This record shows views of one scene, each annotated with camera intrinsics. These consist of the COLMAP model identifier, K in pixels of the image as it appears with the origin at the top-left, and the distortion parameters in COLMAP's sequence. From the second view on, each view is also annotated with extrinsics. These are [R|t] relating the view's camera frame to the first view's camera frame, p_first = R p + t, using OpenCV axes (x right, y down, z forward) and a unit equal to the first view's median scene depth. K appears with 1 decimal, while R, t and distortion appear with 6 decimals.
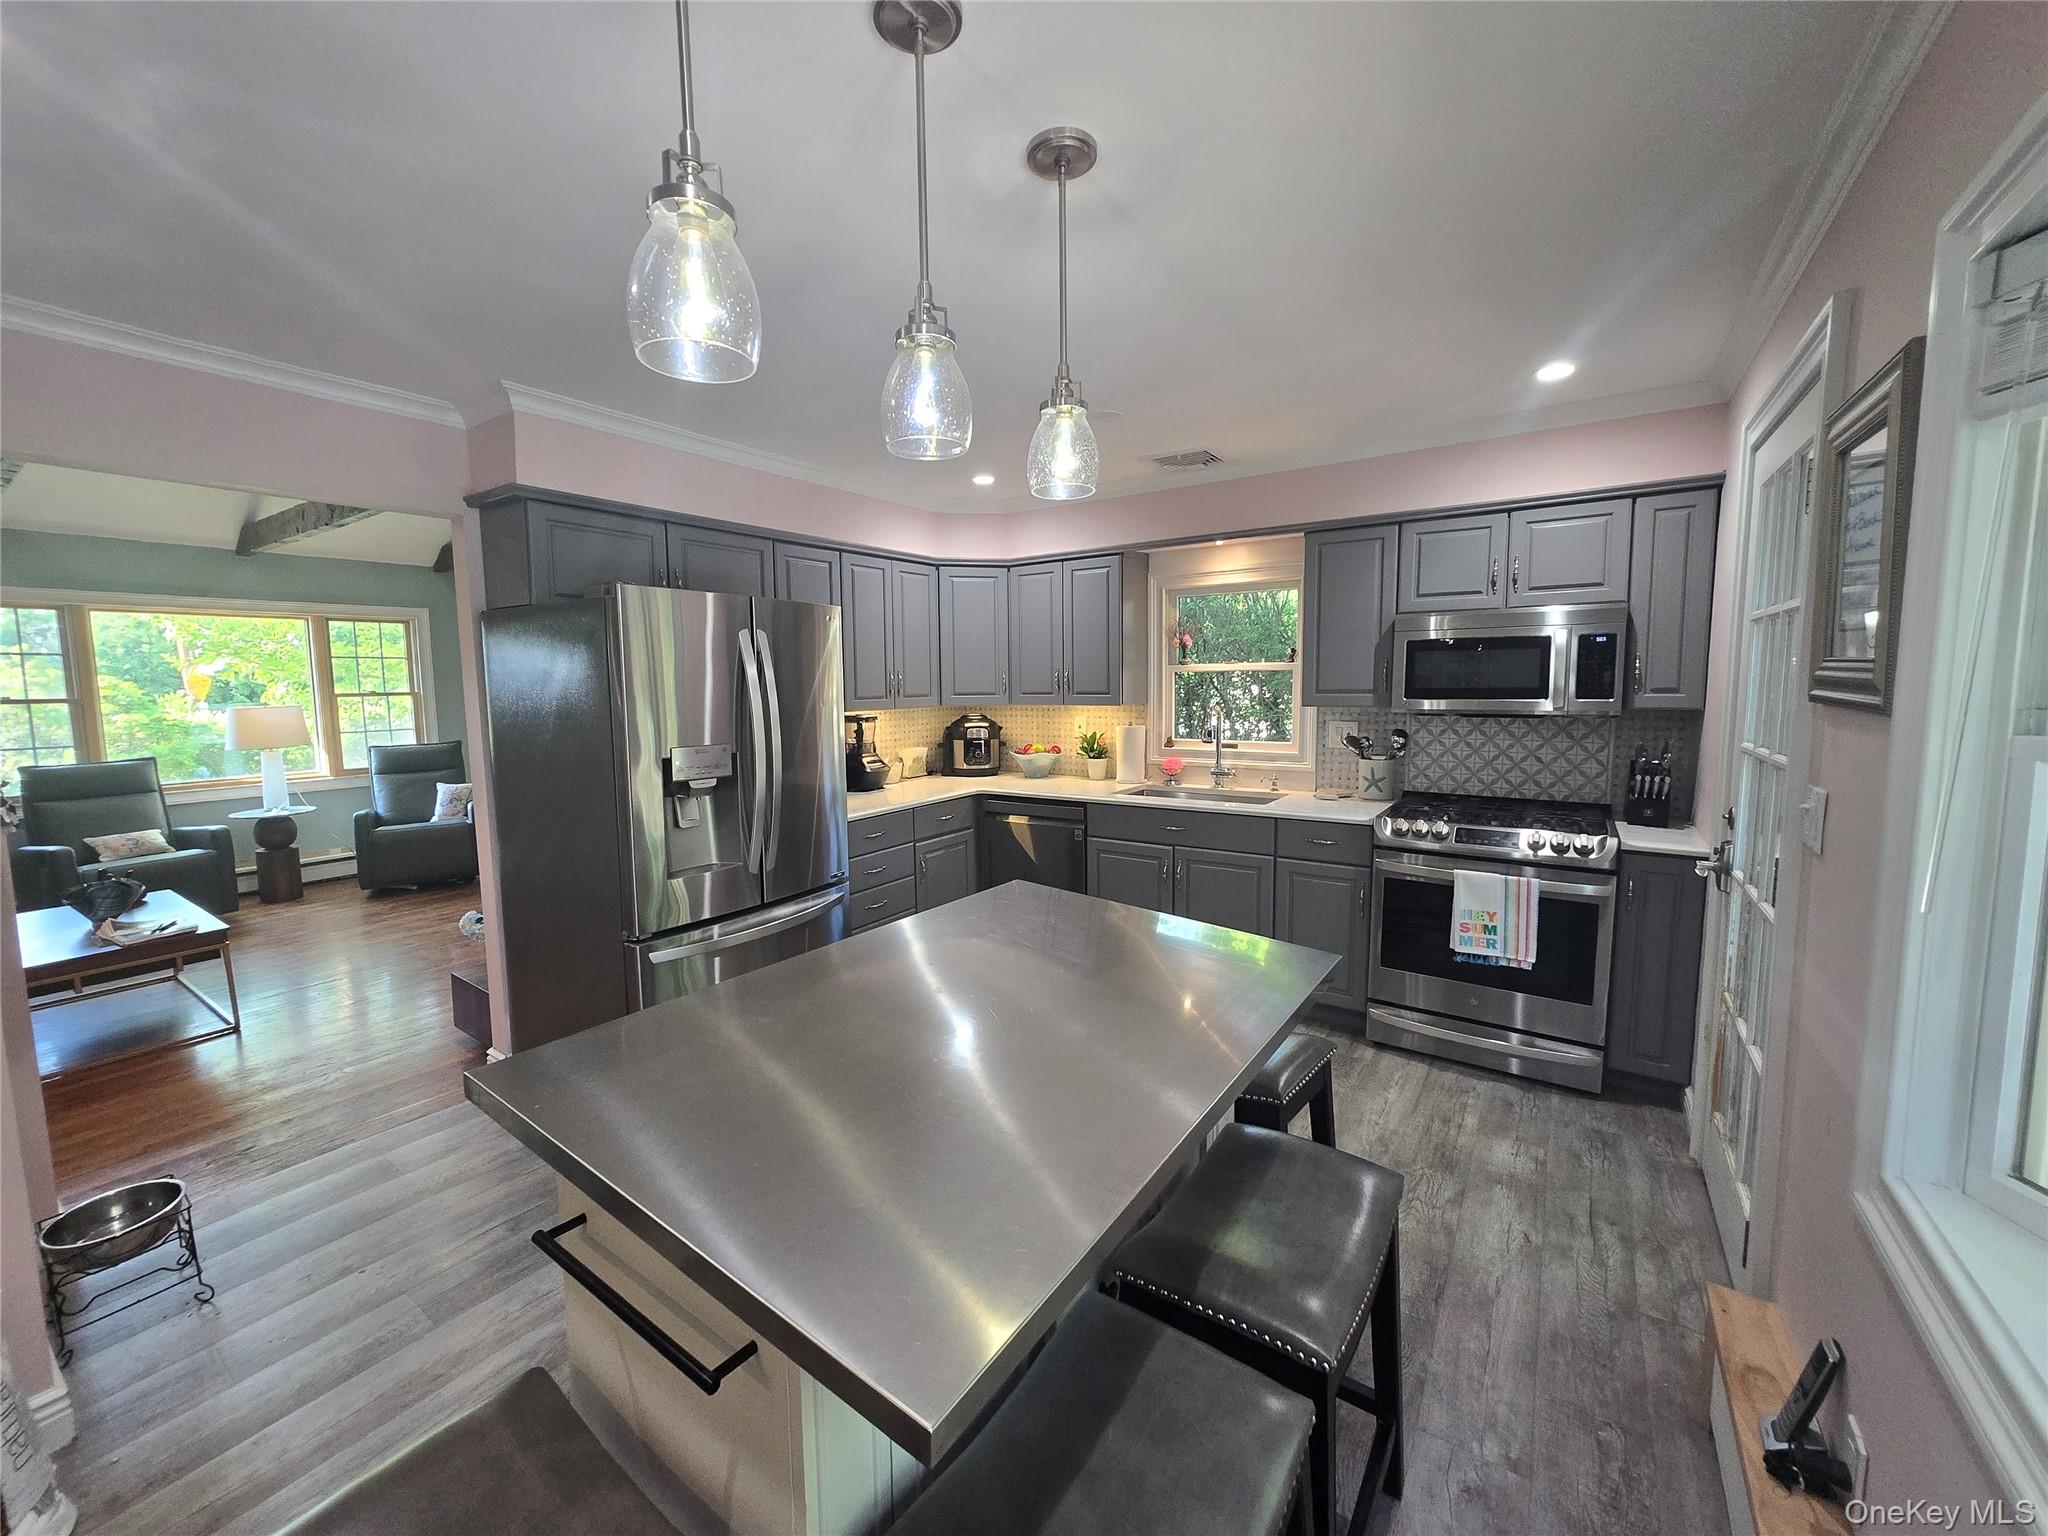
lens RADIAL K [[813.8, 0, 1026.7], [0, 813.8, 756.8], [0, 0, 1]] dist [0.000465, 0.000037]
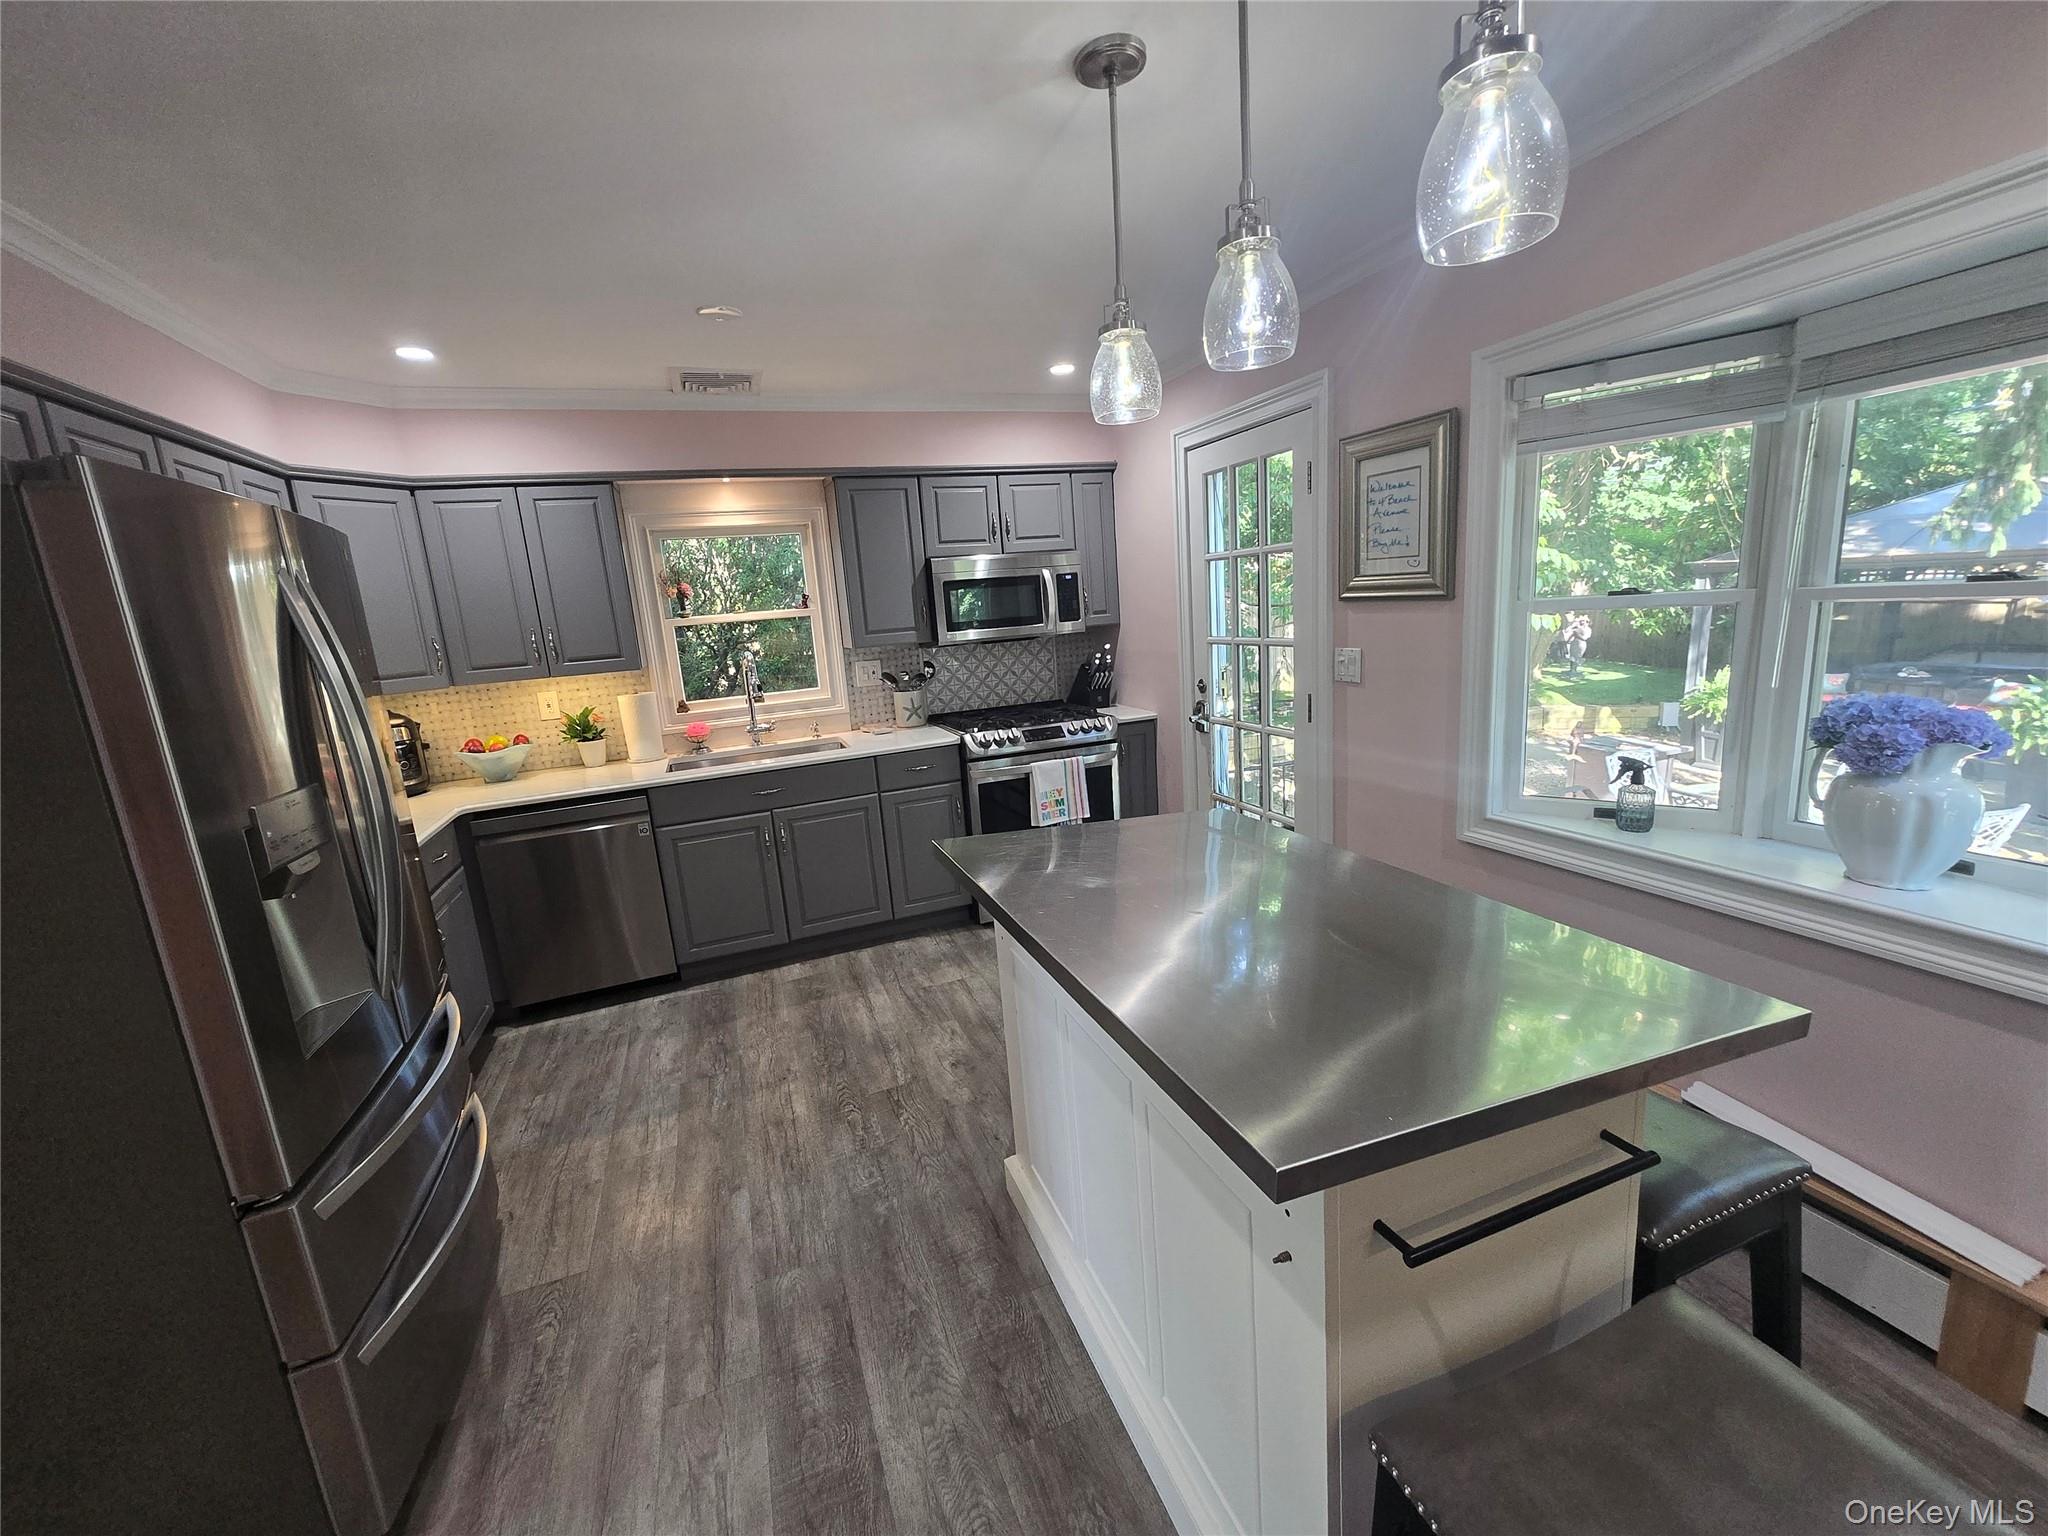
lens RADIAL K [[813.8, 0, 1026.7], [0, 813.8, 756.8], [0, 0, 1]] dist [0.000465, 0.000037]
pose [[0.562193, -0.186976, 0.805592, -0.391339], [0.148320, 0.981109, 0.124205, -0.022617], [-0.813597, 0.049658, 0.579305, 0.224365]]
